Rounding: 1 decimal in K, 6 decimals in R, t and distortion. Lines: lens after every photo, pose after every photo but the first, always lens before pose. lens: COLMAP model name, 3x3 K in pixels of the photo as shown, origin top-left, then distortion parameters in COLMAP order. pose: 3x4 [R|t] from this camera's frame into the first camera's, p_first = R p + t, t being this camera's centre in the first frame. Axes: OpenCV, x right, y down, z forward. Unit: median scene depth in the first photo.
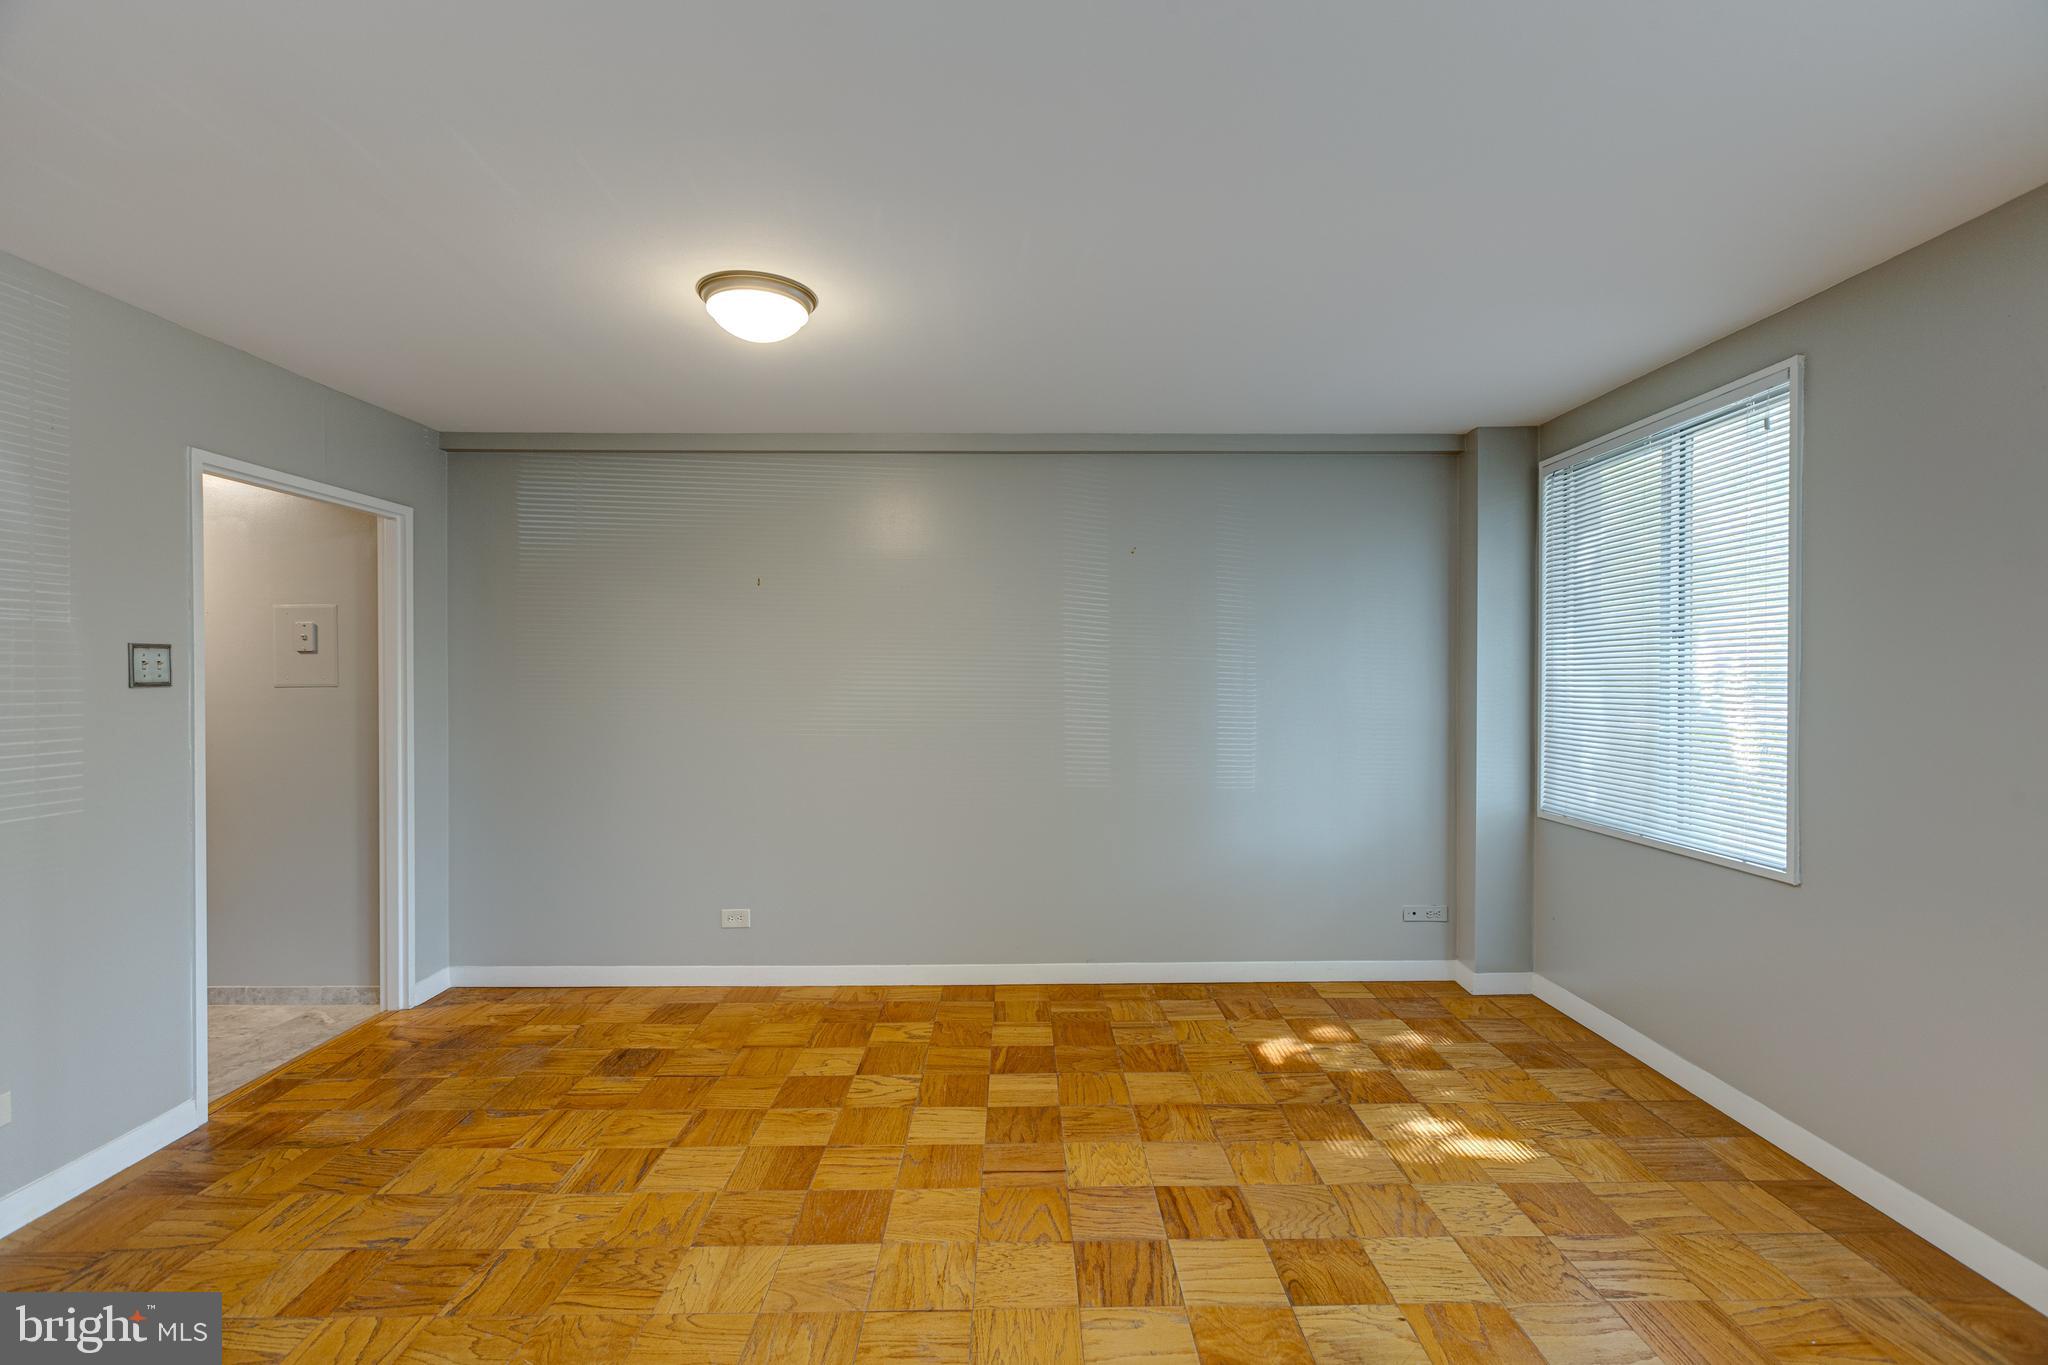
lens RADIAL K [[899.8, 0, 1026.9], [0, 899.8, 678.5], [0, 0, 1]] dist [0.001324, -0.000732]
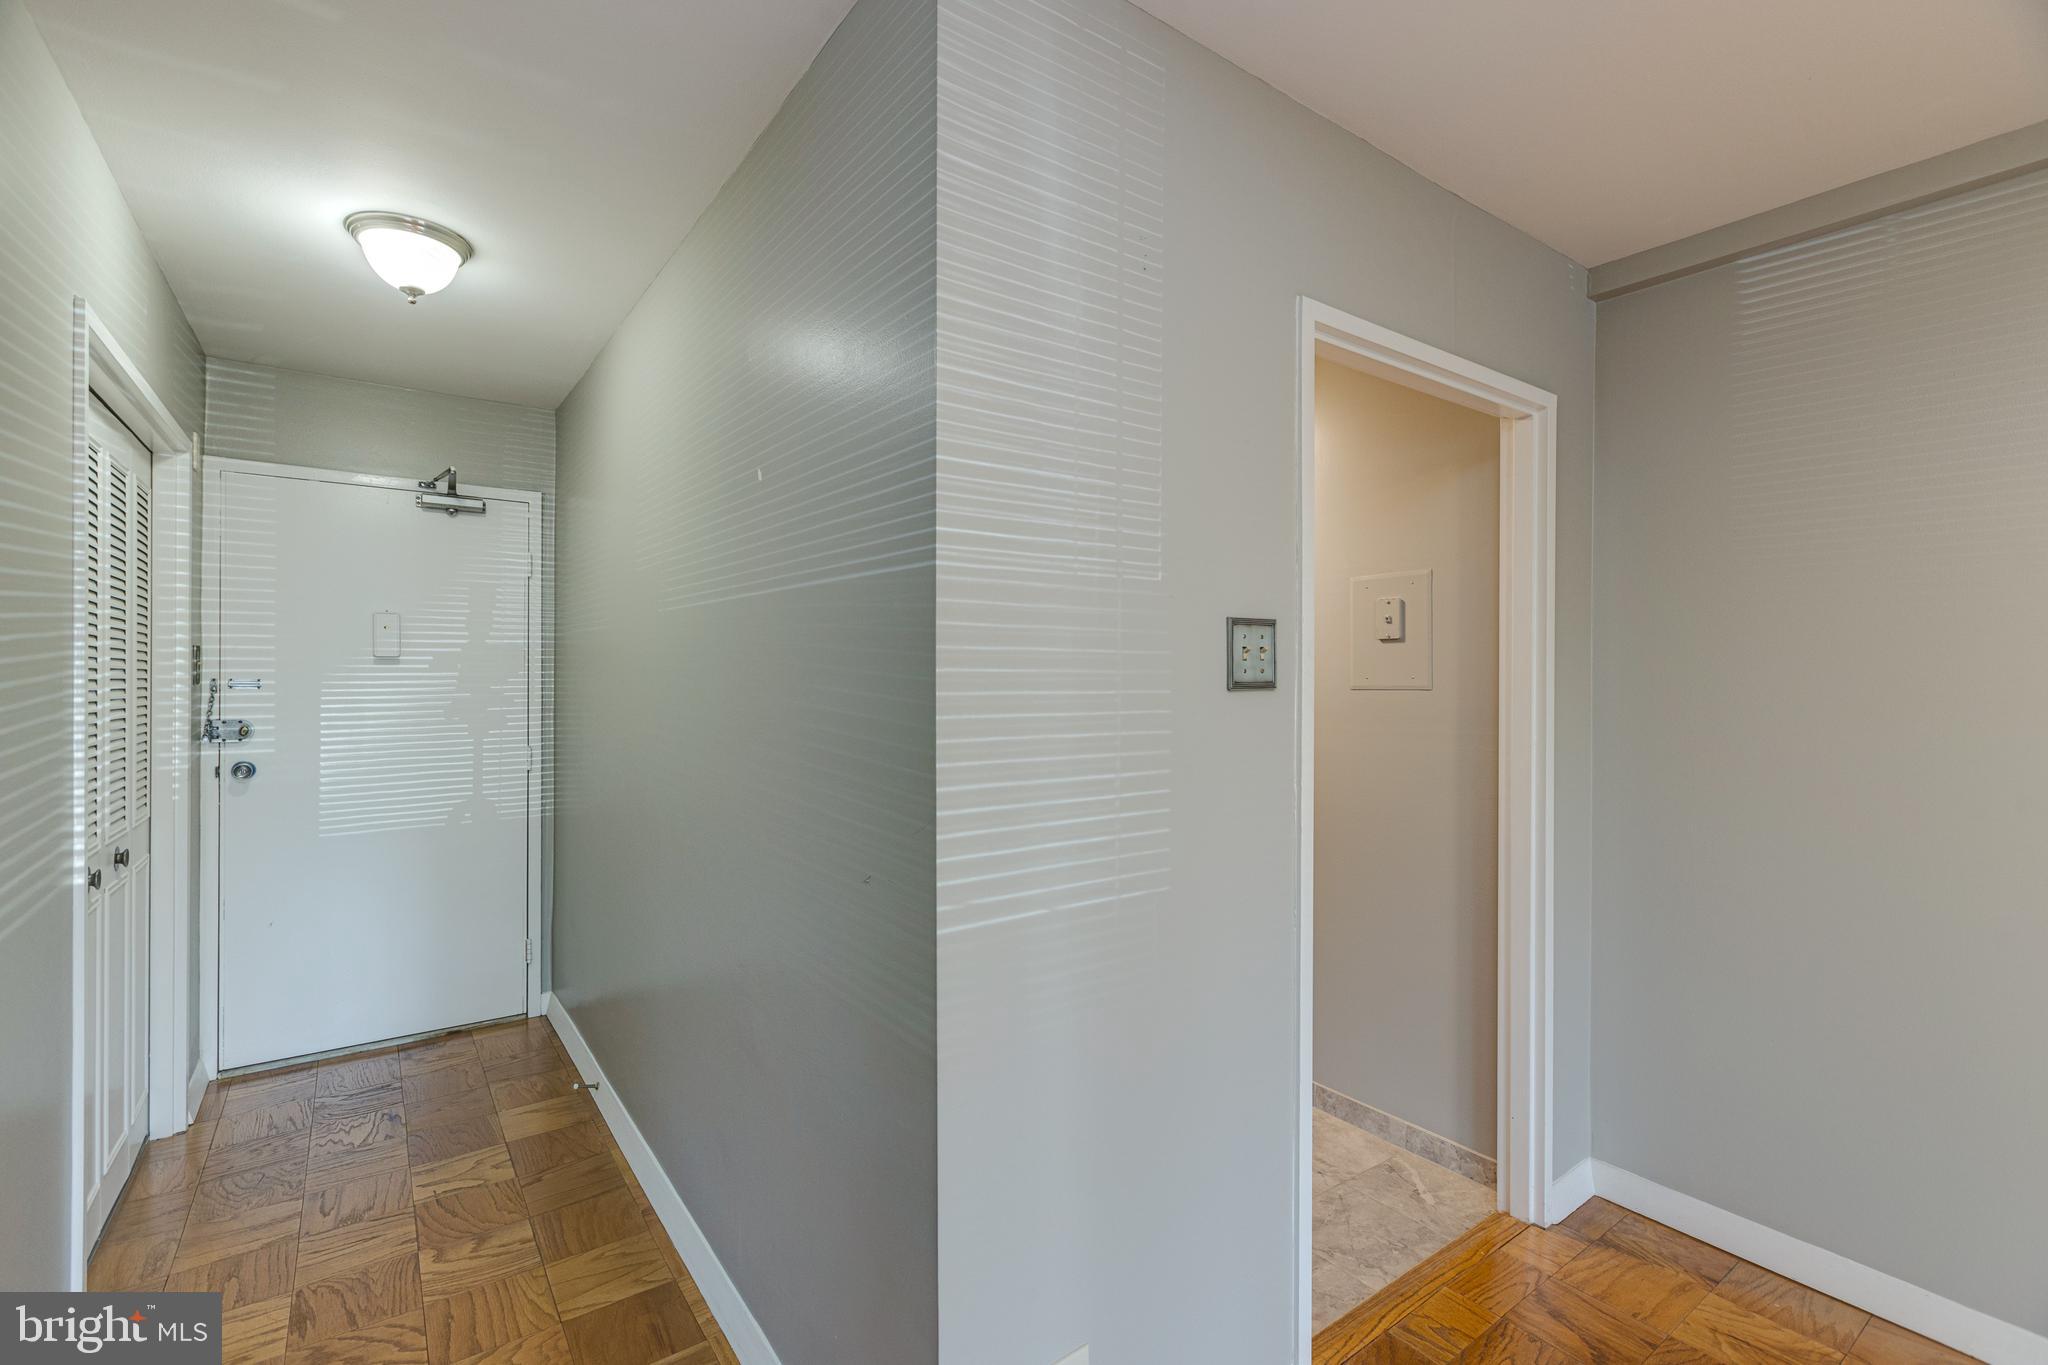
lens RADIAL K [[905.6, 0, 1020.6], [0, 905.6, 679.1], [0, 0, 1]] dist [0.003332, -0.000478]
pose [[0.572342, 0.005743, -0.819995, -0.453751], [-0.007374, 0.999971, 0.001857, 0.002189], [0.819982, 0.004984, 0.572368, 0.421450]]
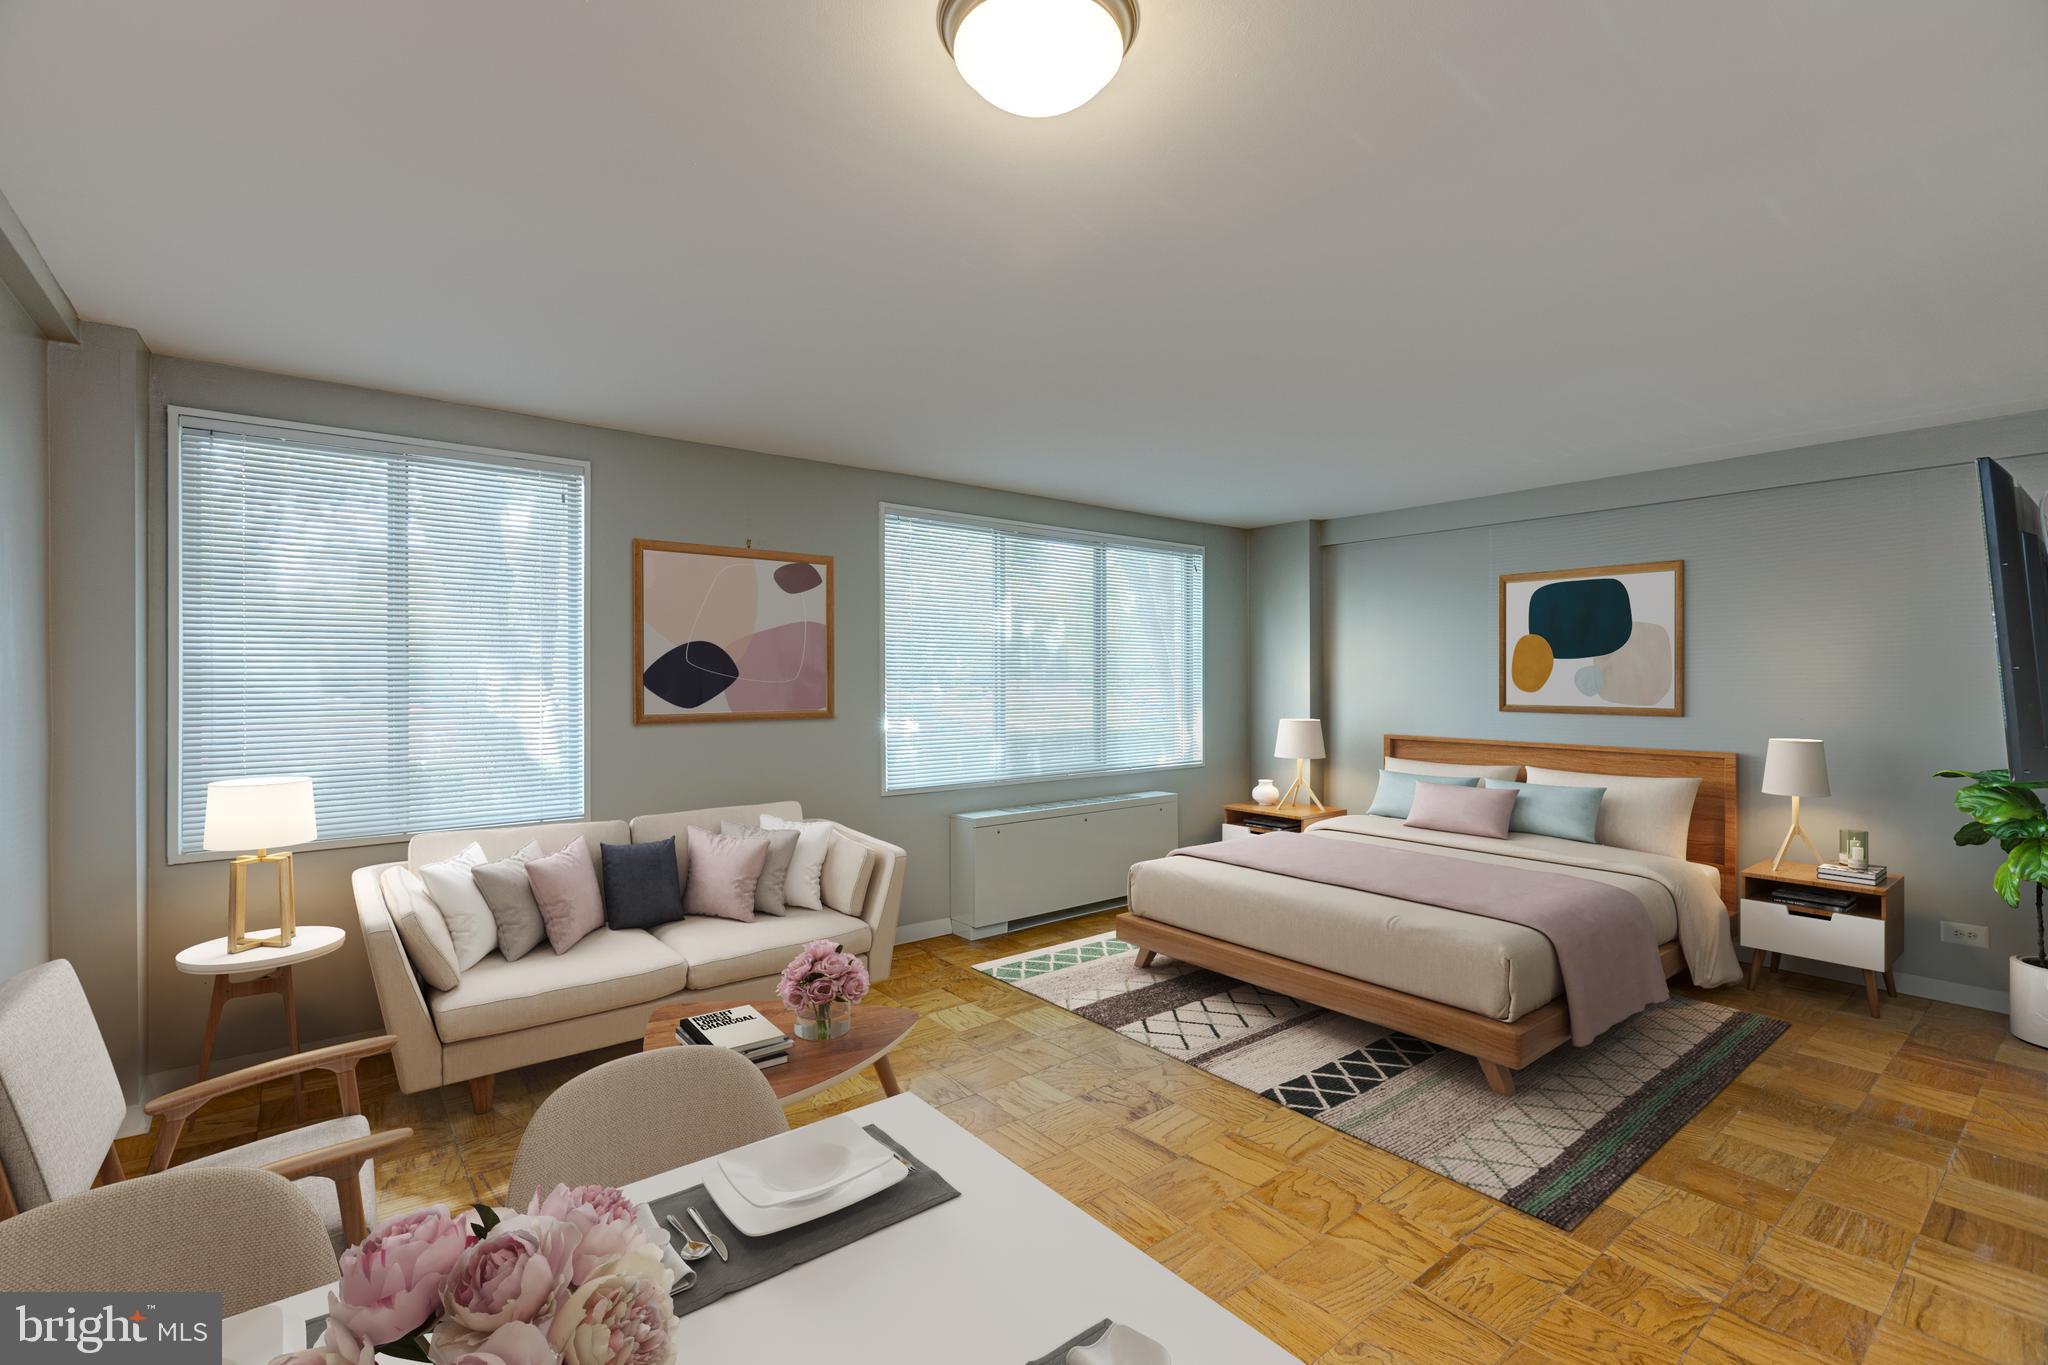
lens RADIAL K [[905.6, 0, 1020.6], [0, 905.6, 679.1], [0, 0, 1]] dist [0.003332, -0.000478]
pose [[-0.613186, -0.000002, 0.789938, -0.604605], [0.004126, 0.999986, 0.003206, -0.004734], [-0.789928, 0.005225, -0.613178, 1.105828]]
